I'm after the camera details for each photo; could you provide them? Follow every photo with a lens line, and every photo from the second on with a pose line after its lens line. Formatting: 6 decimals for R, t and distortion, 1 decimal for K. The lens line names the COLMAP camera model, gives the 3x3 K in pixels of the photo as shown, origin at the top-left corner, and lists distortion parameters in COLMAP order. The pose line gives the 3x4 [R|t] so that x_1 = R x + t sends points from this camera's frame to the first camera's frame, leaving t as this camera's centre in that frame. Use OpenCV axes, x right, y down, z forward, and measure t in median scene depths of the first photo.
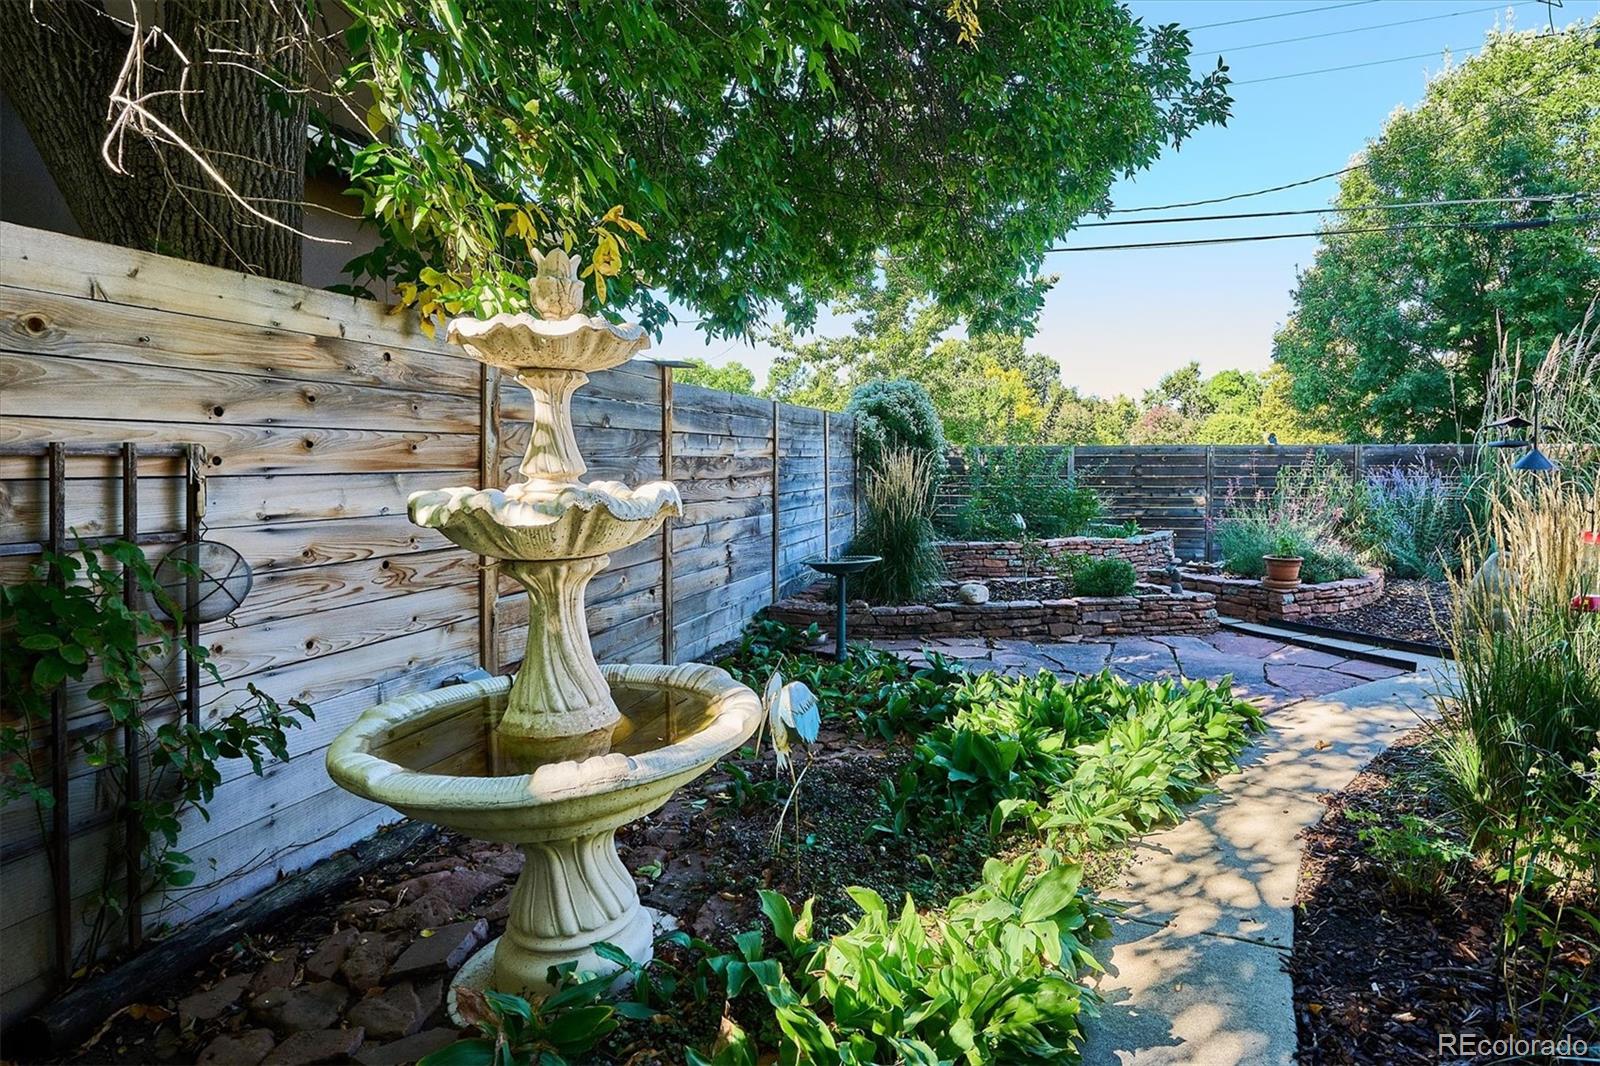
lens RADIAL K [[901.2, 0, 909.7], [0, 901.2, 498.3], [0, 0, 1]] dist [-0.006125, -0.001617]
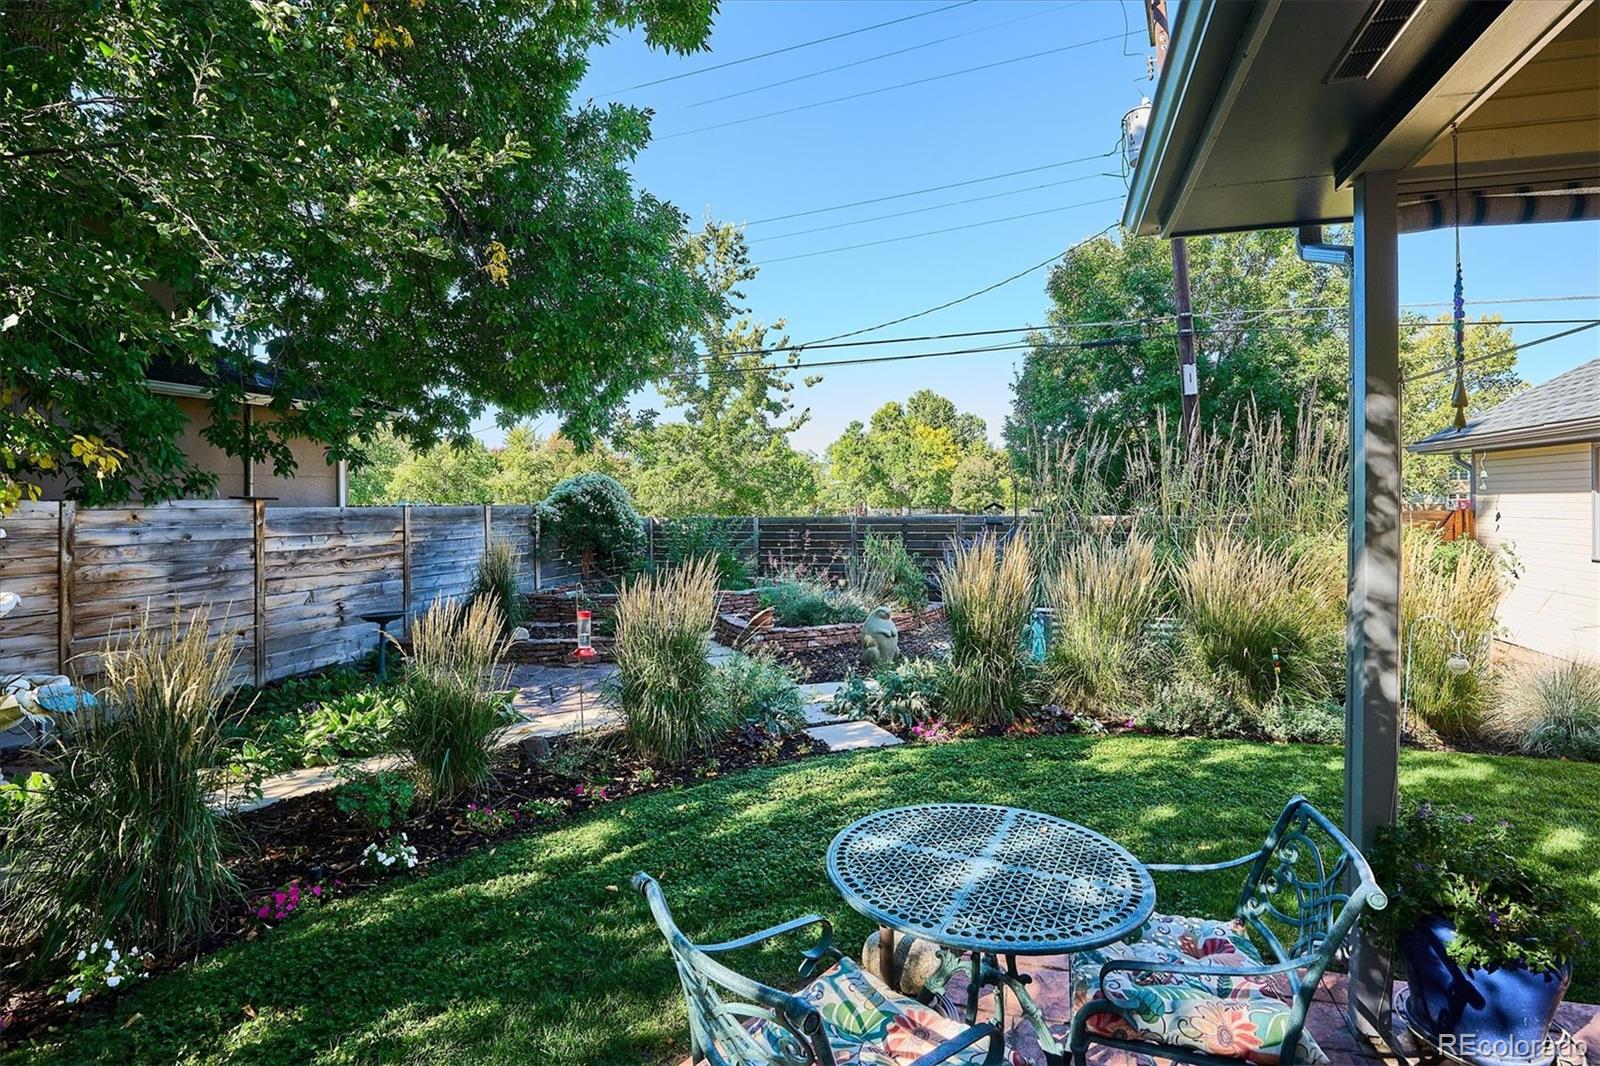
lens RADIAL K [[775.4, 0, 805.7], [0, 775.4, 506.2], [0, 0, 1]] dist [-0.019172, -0.001279]
pose [[0.995628, -0.007894, -0.093075, 0.688696], [0.004298, 0.999239, -0.038773, -0.057477], [0.093310, 0.038204, 0.994904, -0.262954]]
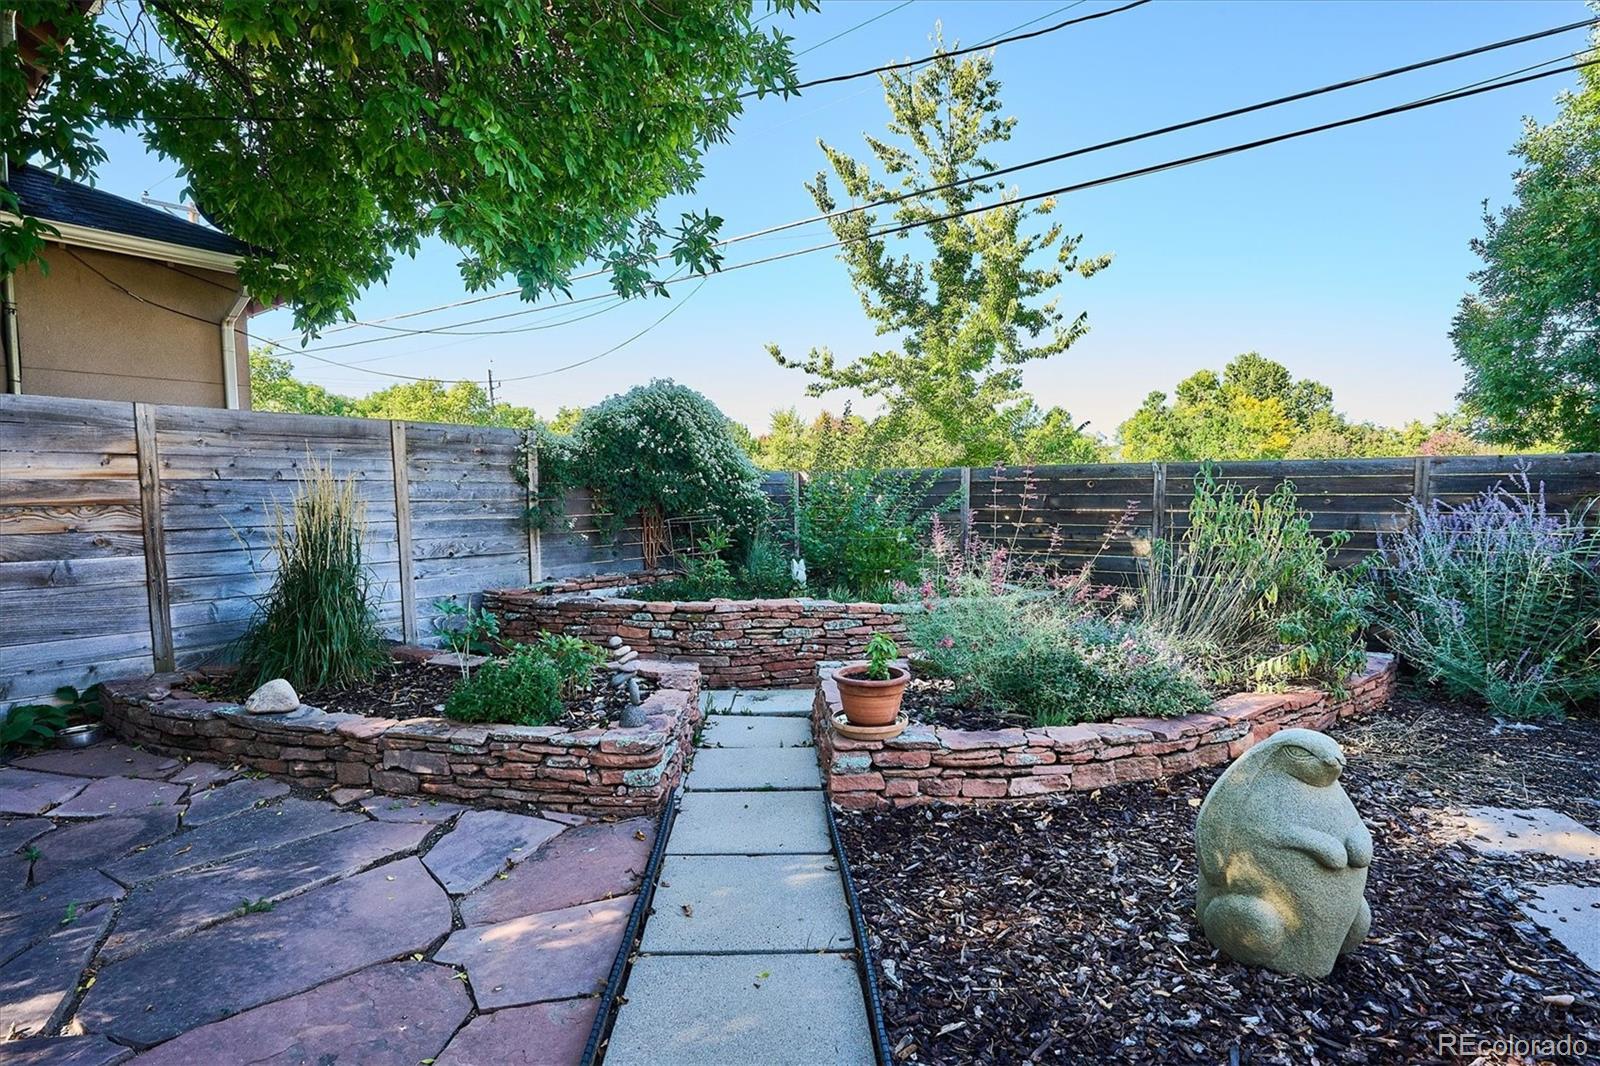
lens RADIAL K [[797.0, 0, 804.8], [0, 797.0, 566.0], [0, 0, 1]] dist [-0.013814, -0.000870]
pose [[0.905604, 0.036482, -0.422552, 0.645872], [-0.016520, 0.998572, 0.050807, -0.018112], [0.423802, -0.039031, 0.904913, 0.675559]]
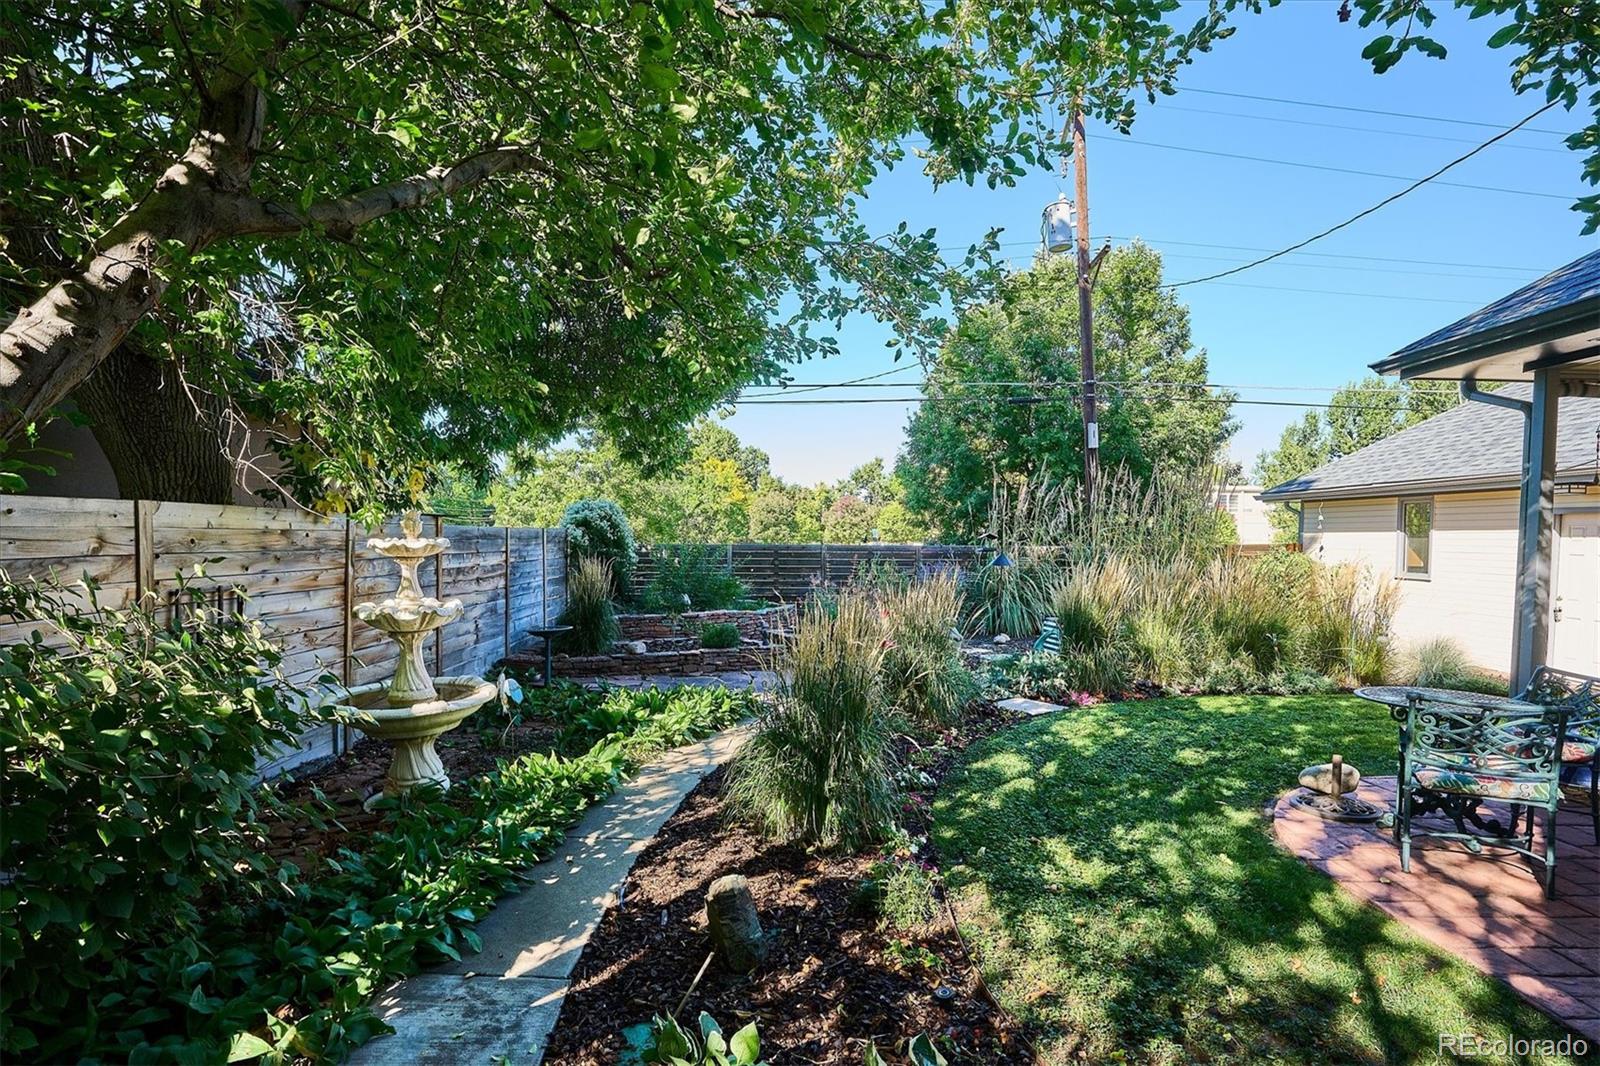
lens RADIAL K [[797.0, 0, 804.8], [0, 797.0, 566.0], [0, 0, 1]] dist [-0.013814, -0.000870]
pose [[0.979379, -0.000867, 0.202030, 0.080496], [0.001908, 0.999986, -0.004958, -0.034454], [-0.202023, 0.005241, 0.979367, -0.473726]]
